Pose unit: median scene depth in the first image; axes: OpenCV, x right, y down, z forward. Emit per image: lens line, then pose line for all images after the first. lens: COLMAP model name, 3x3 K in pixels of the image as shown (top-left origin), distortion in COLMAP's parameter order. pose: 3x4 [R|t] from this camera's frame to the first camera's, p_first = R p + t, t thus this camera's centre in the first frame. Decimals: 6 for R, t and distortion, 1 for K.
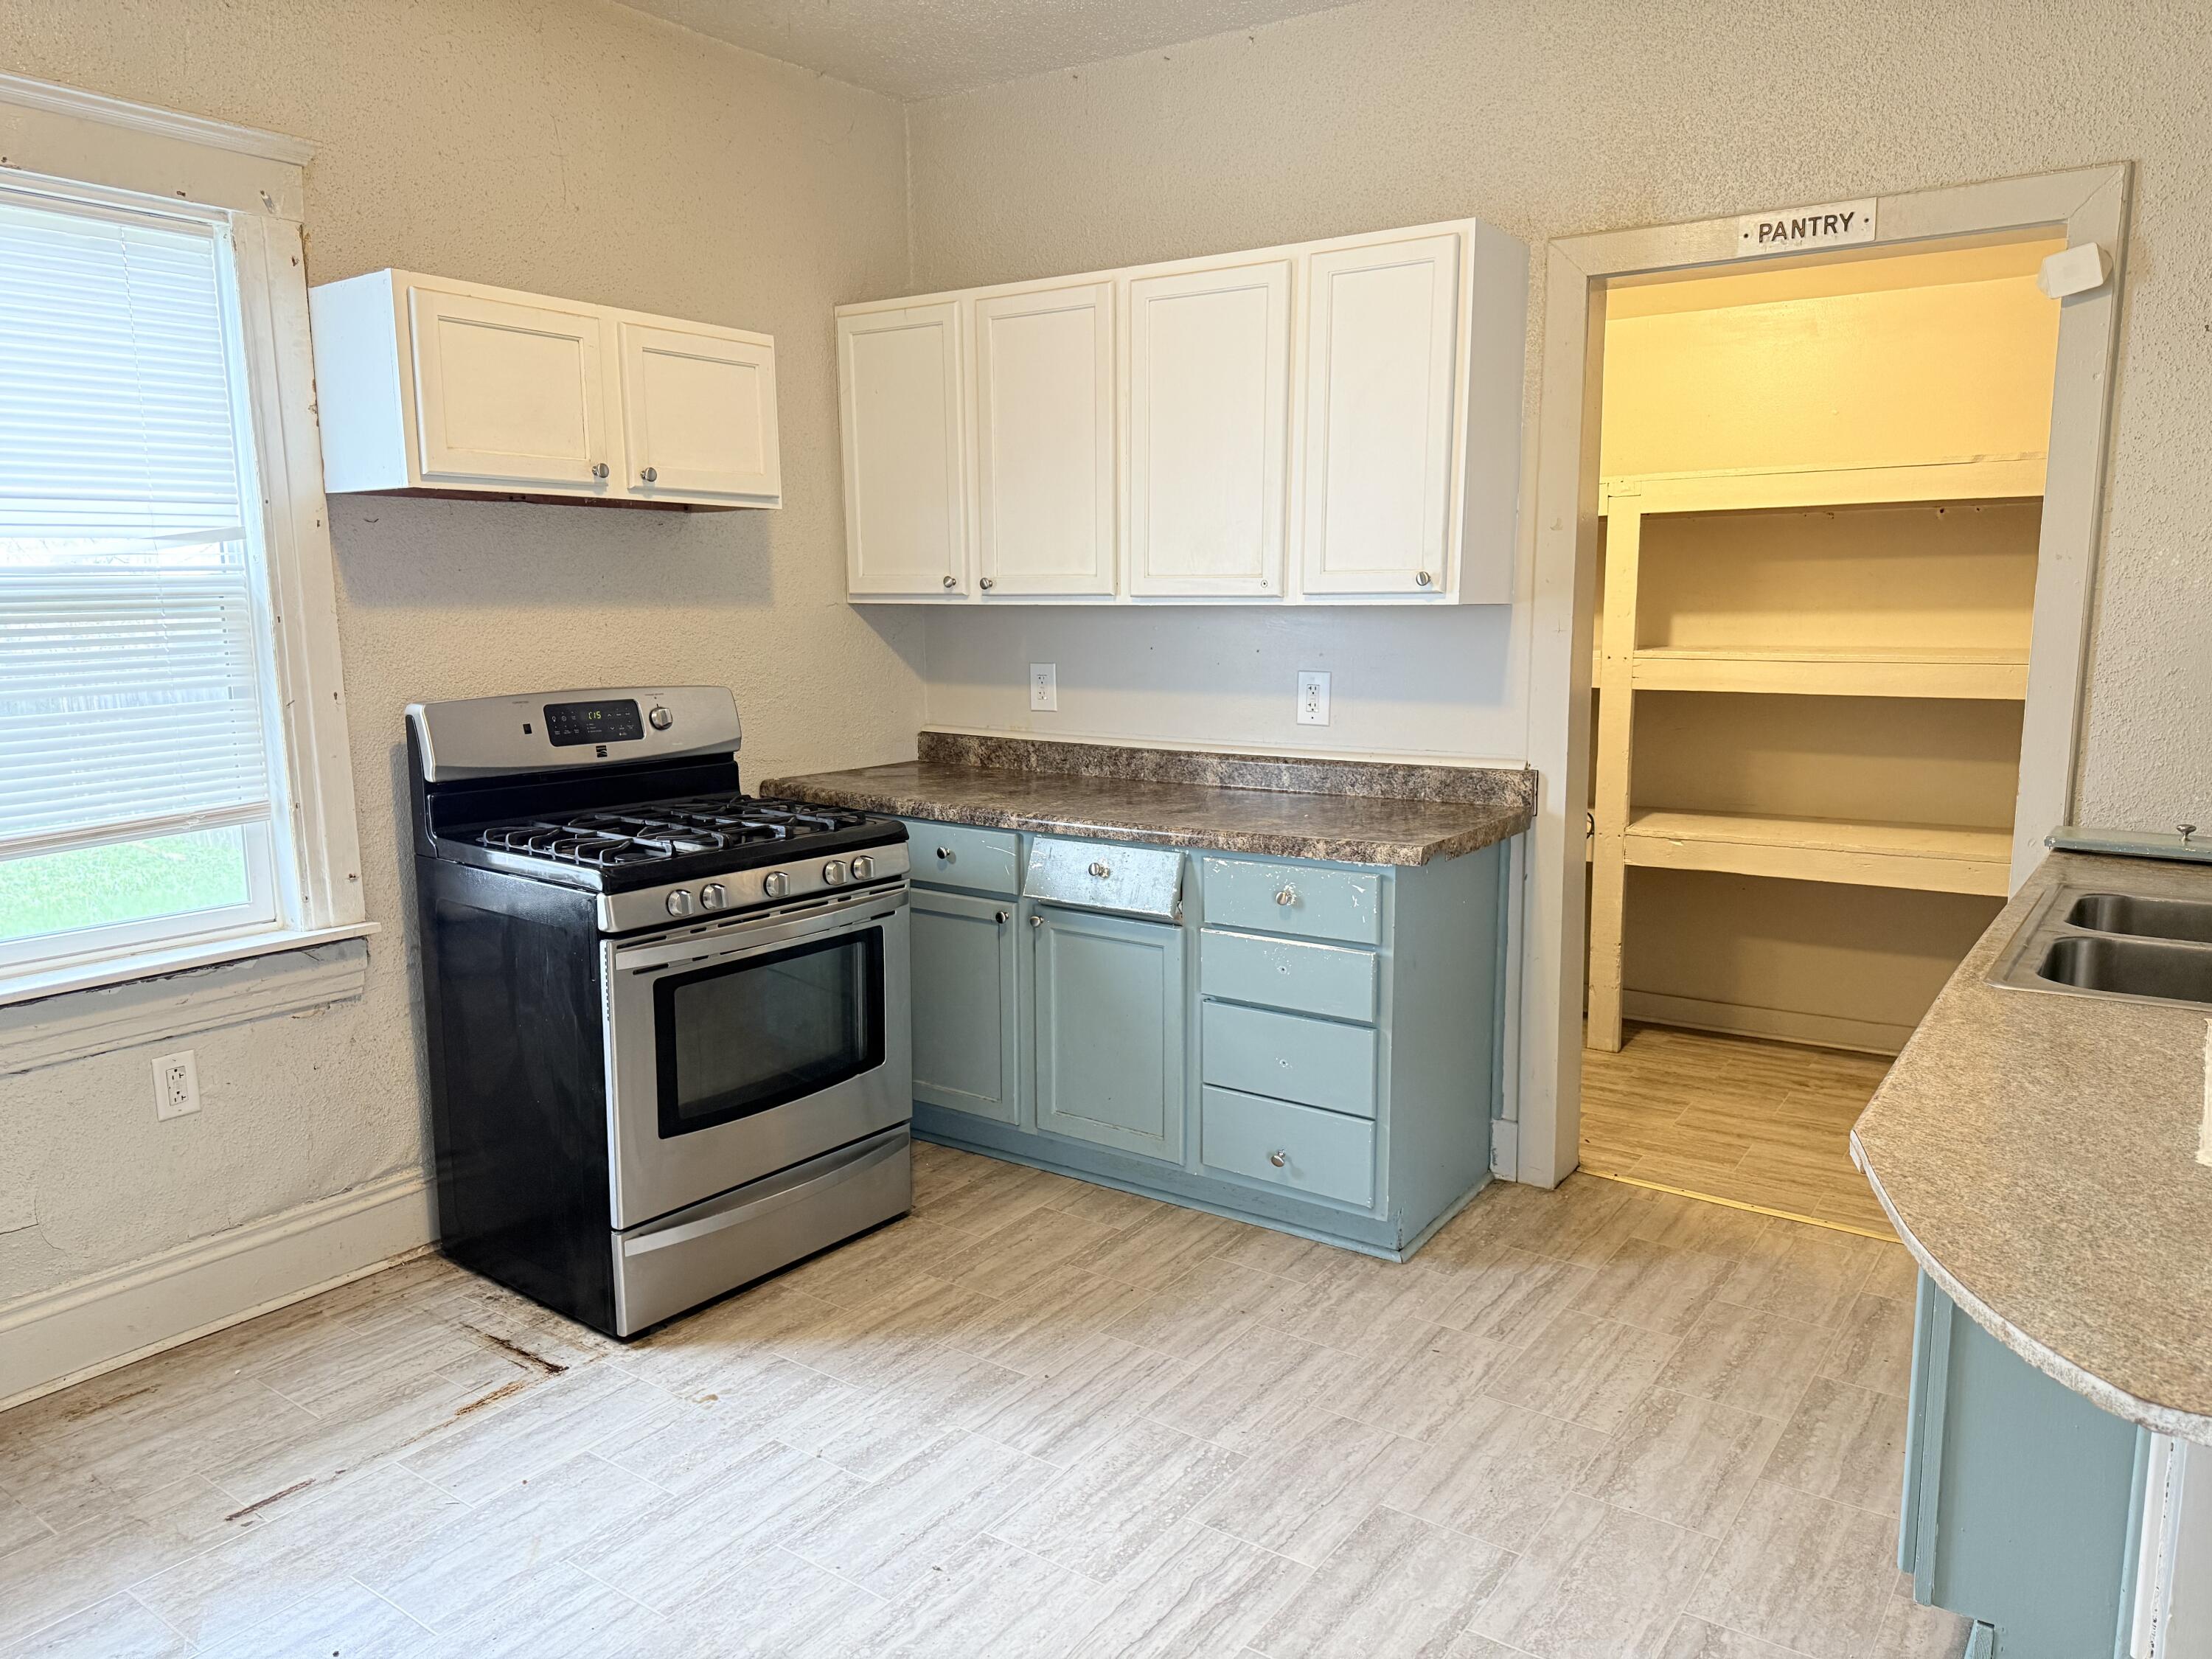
lens RADIAL K [[1551.3, 0, 1101.4], [0, 1551.3, 828.4], [0, 0, 1]] dist [0.164817, -0.330873]
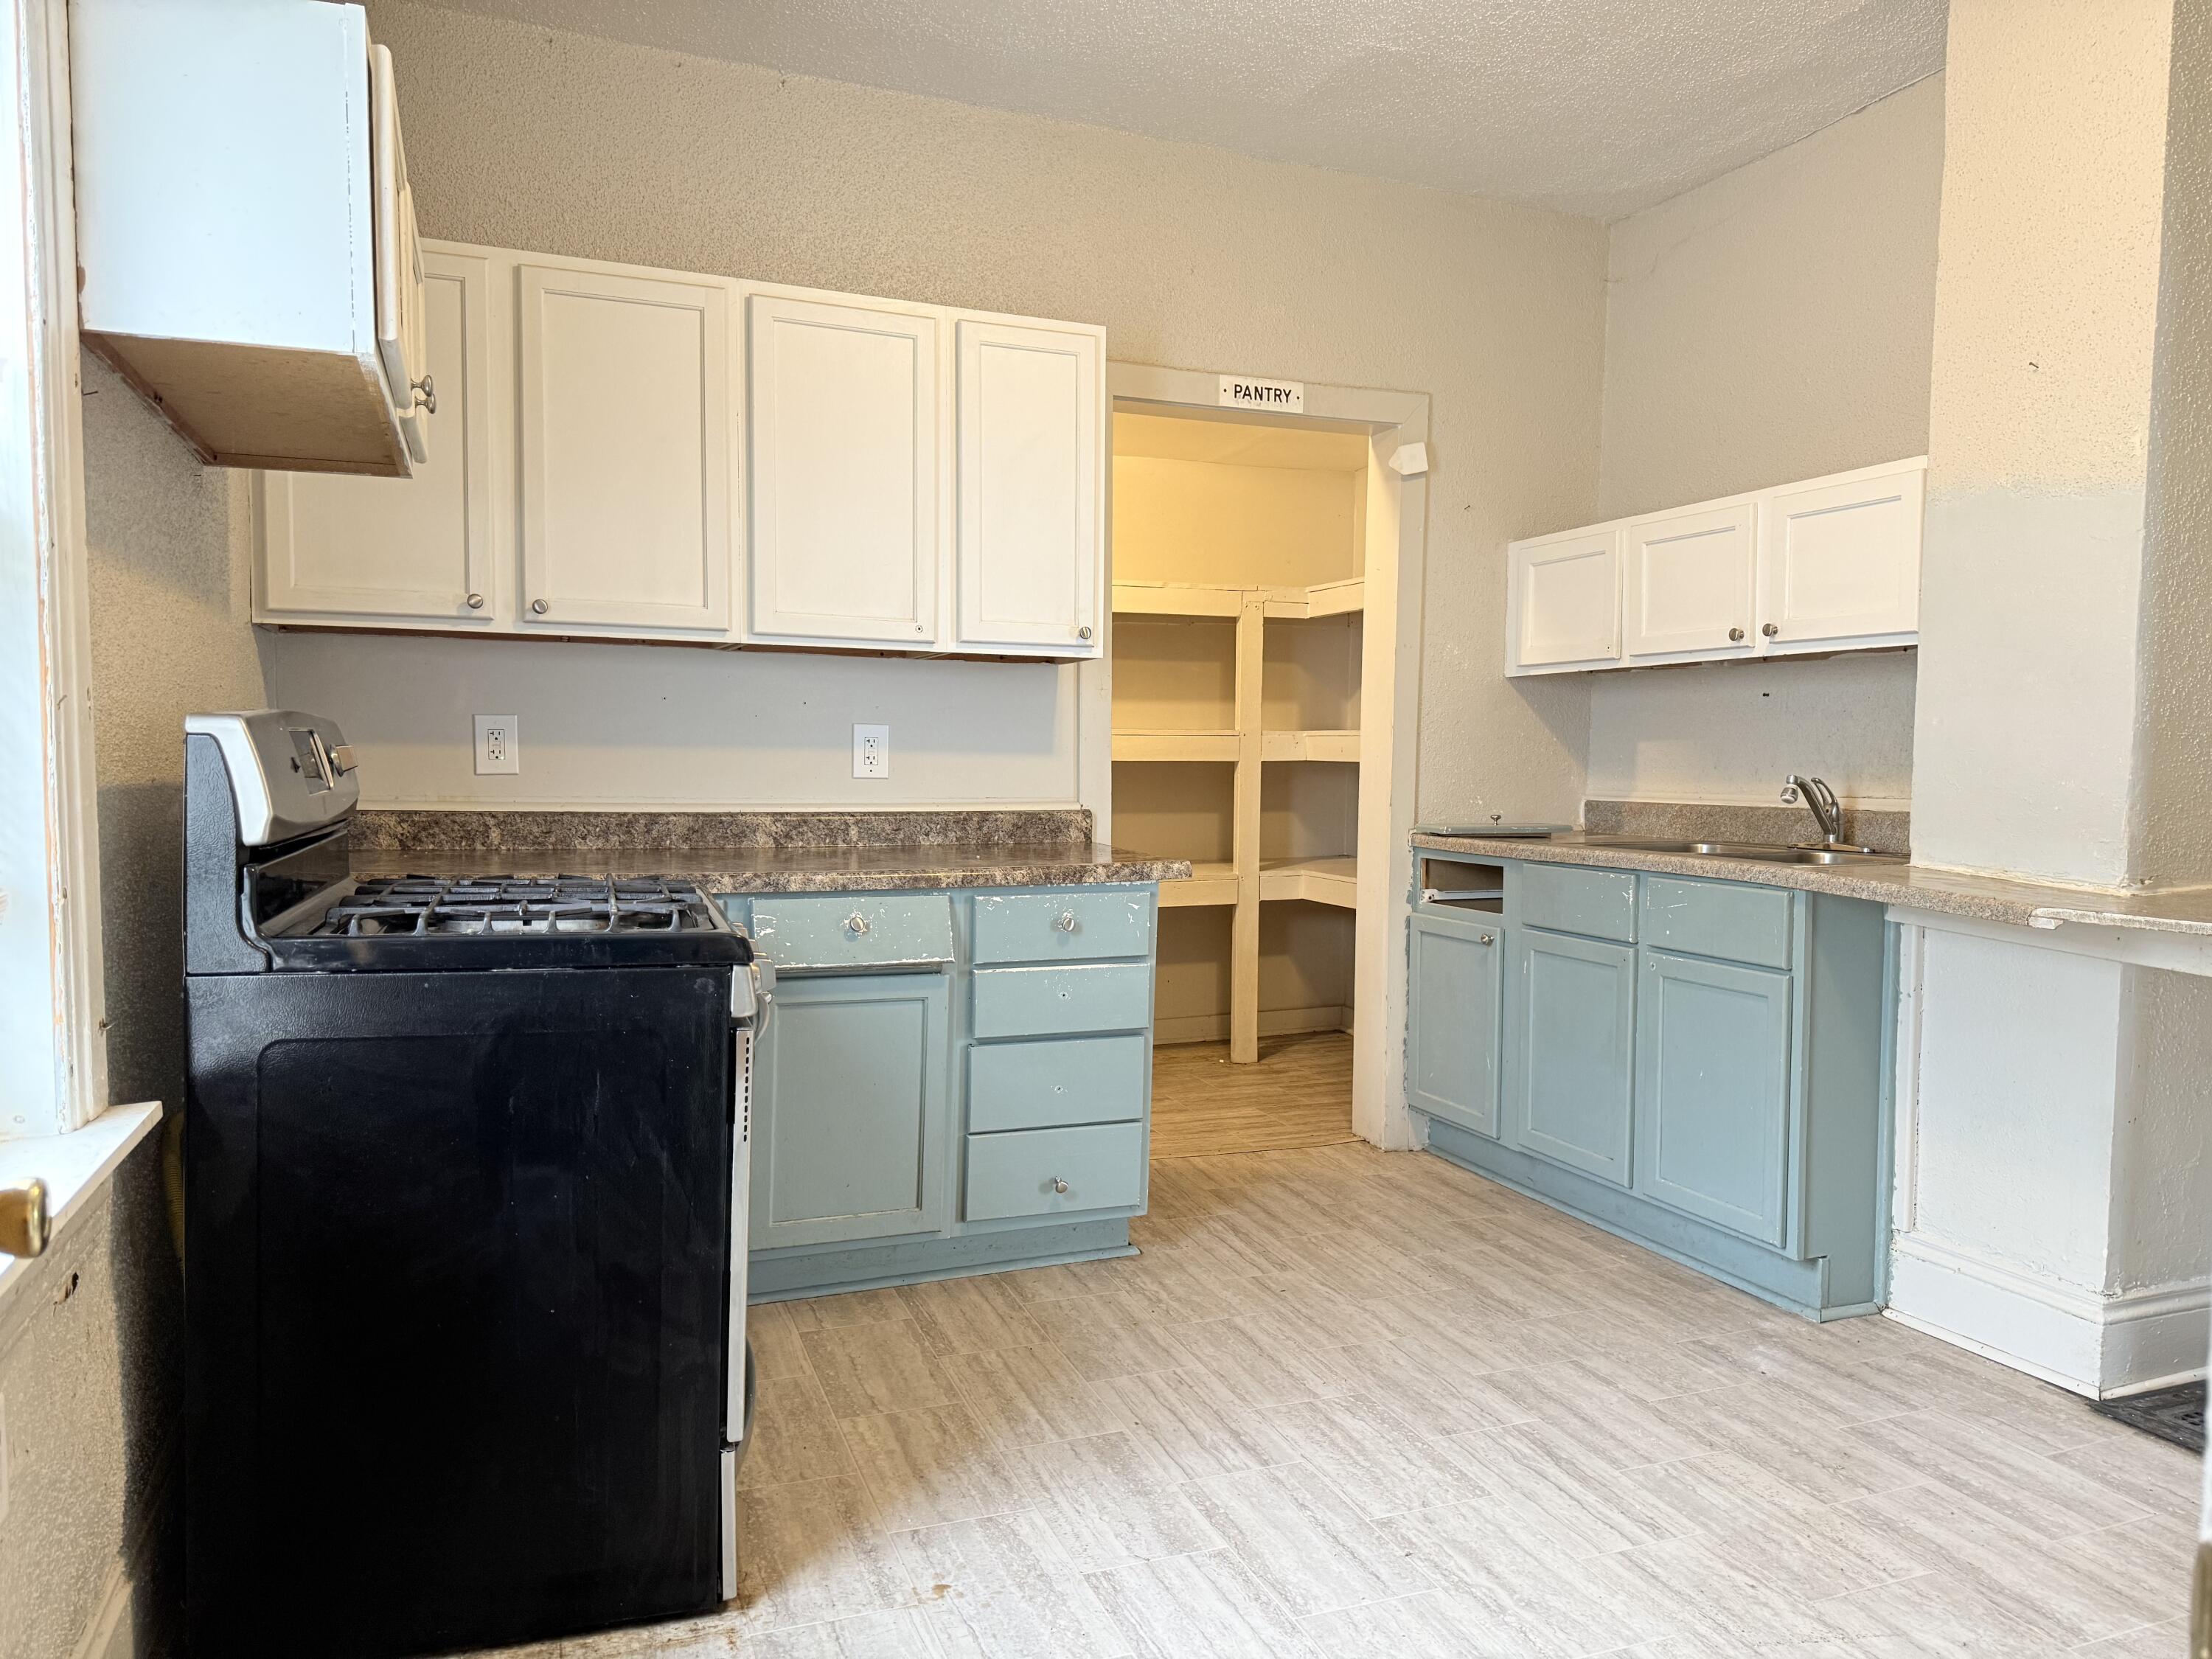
lens RADIAL K [[1544.4, 0, 1119.7], [0, 1544.4, 832.3], [0, 0, 1]] dist [0.072991, -0.074030]
pose [[0.545799, -0.033814, 0.837233, -0.704709], [0.111376, 0.993247, -0.032492, 0.020227], [-0.830481, 0.110982, 0.545880, 0.394996]]
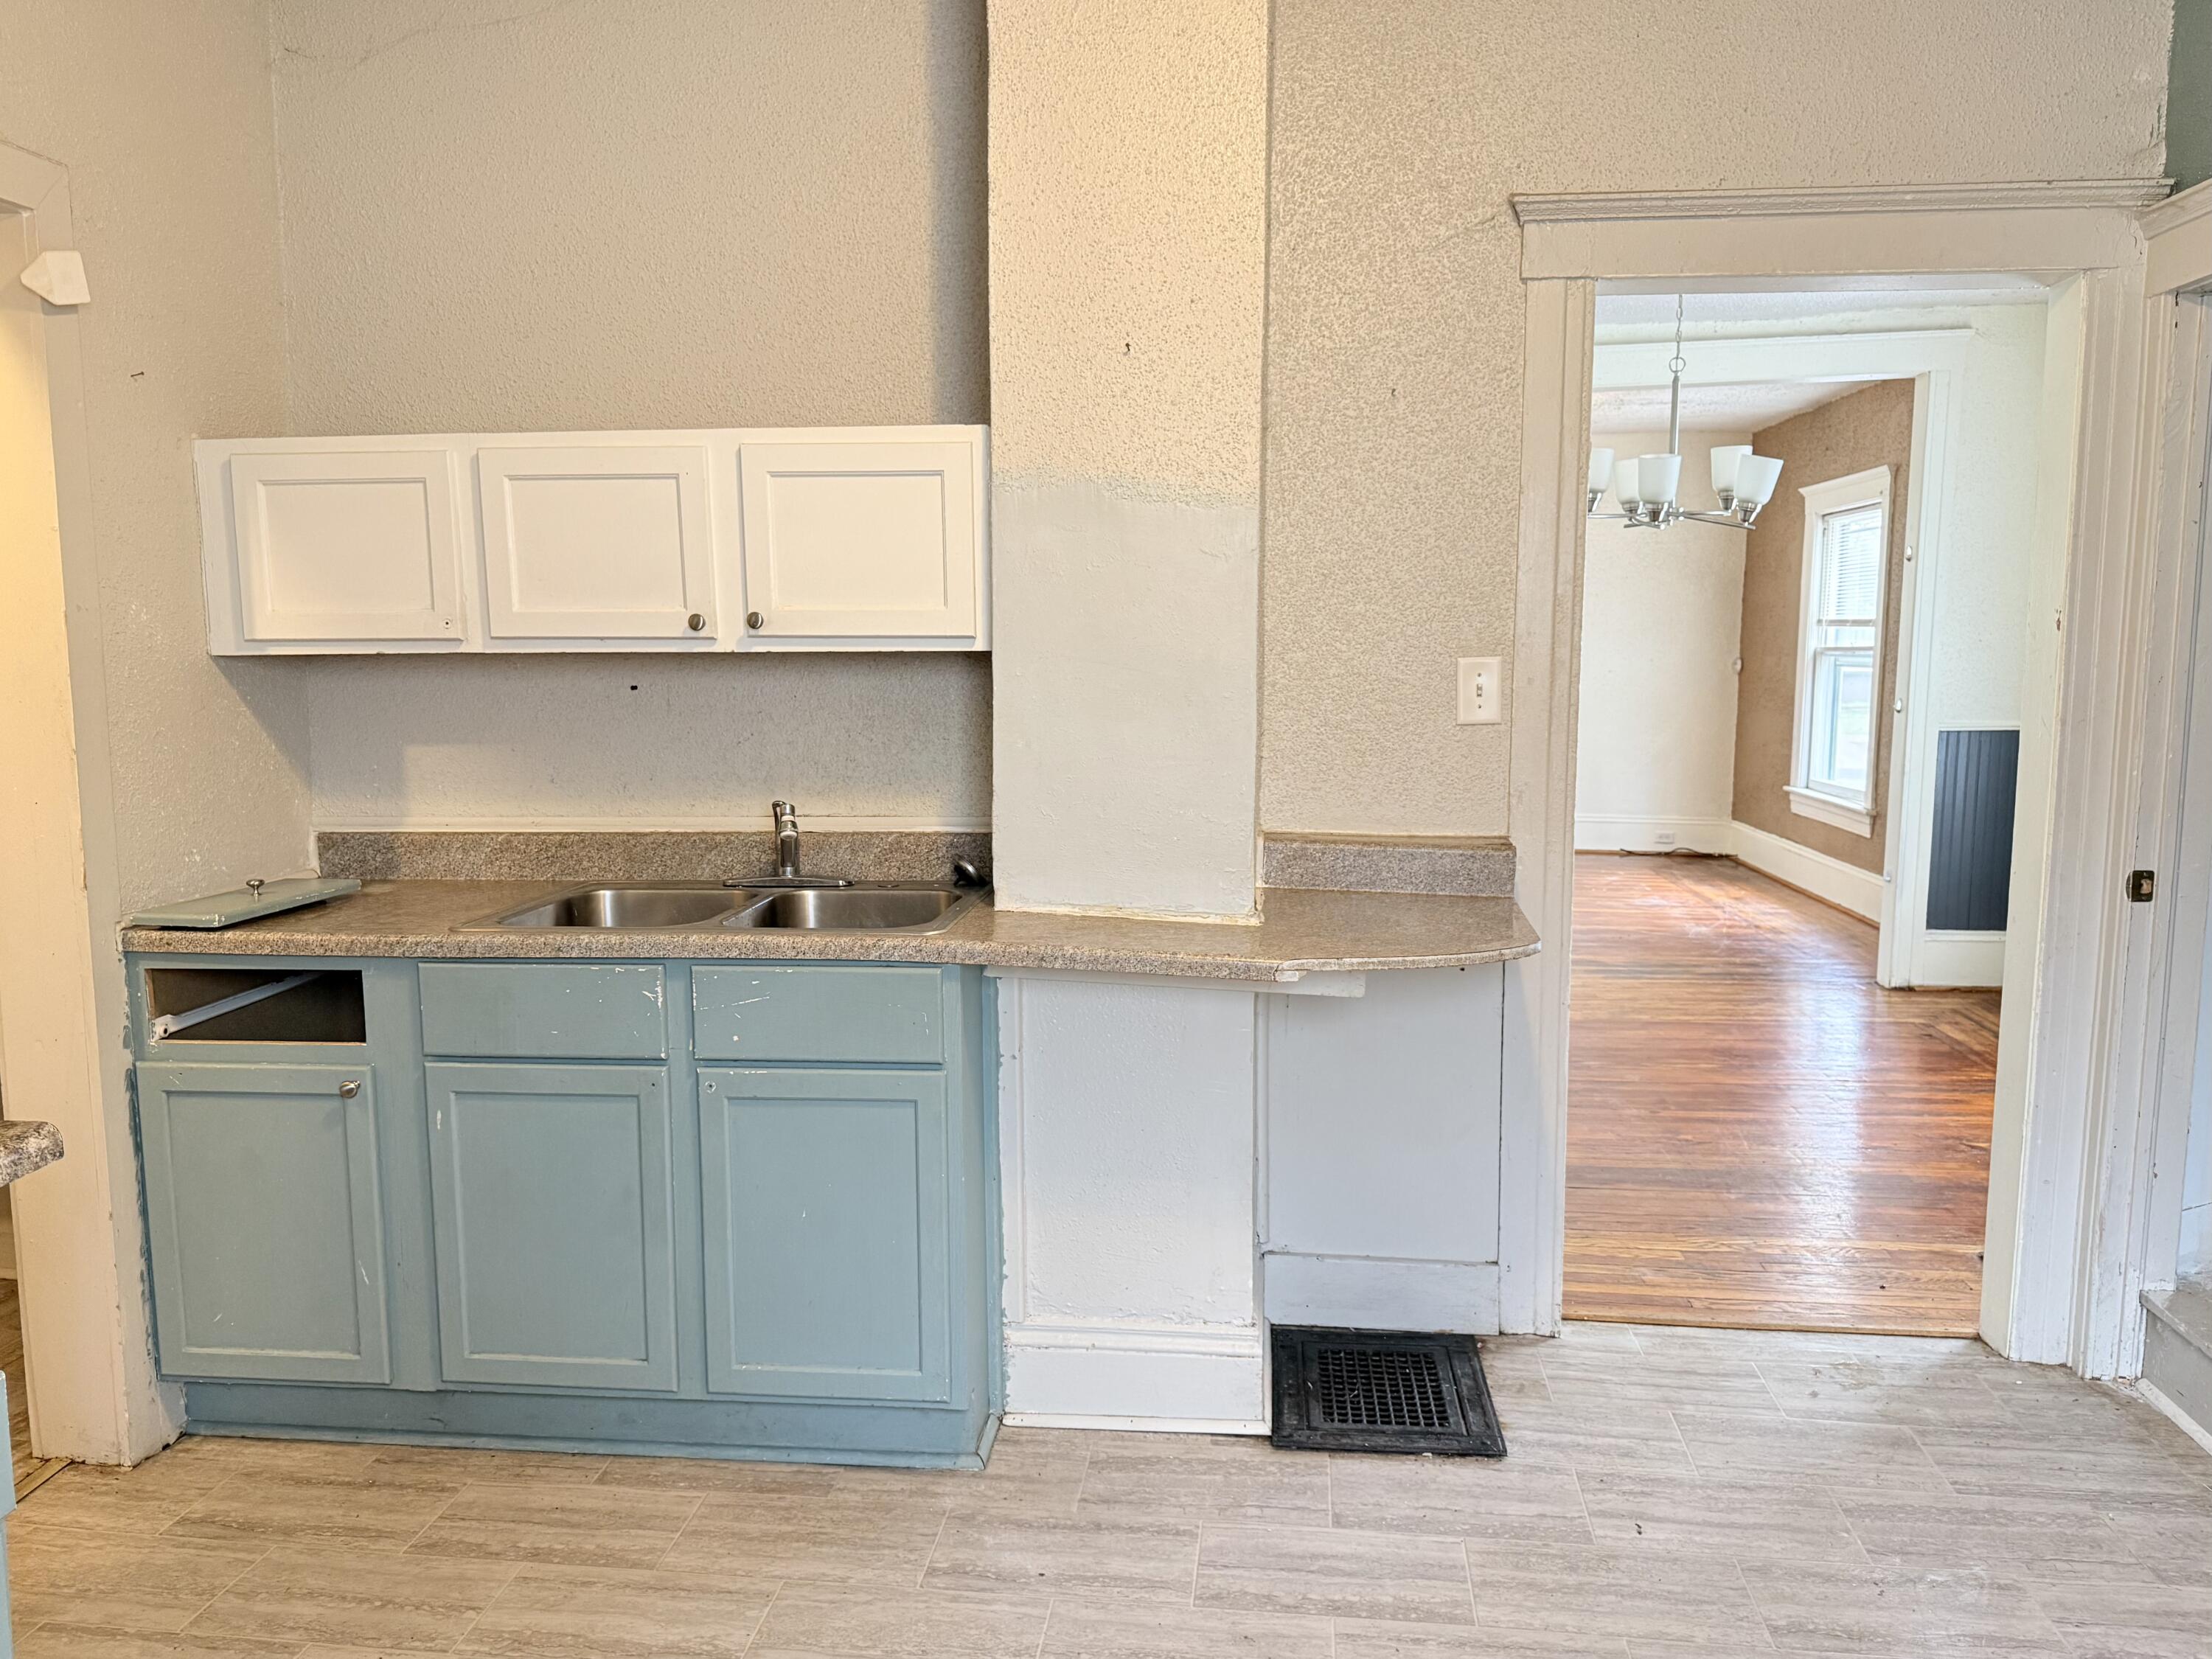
lens RADIAL K [[1644.1, 0, 1072.5], [0, 1644.1, 833.7], [0, 0, 1]] dist [0.077672, -0.090322]
pose [[-0.478732, -0.095448, 0.872757, -0.411765], [0.138749, 0.973356, 0.182558, -0.129597], [-0.866928, 0.208491, -0.452733, 0.870862]]
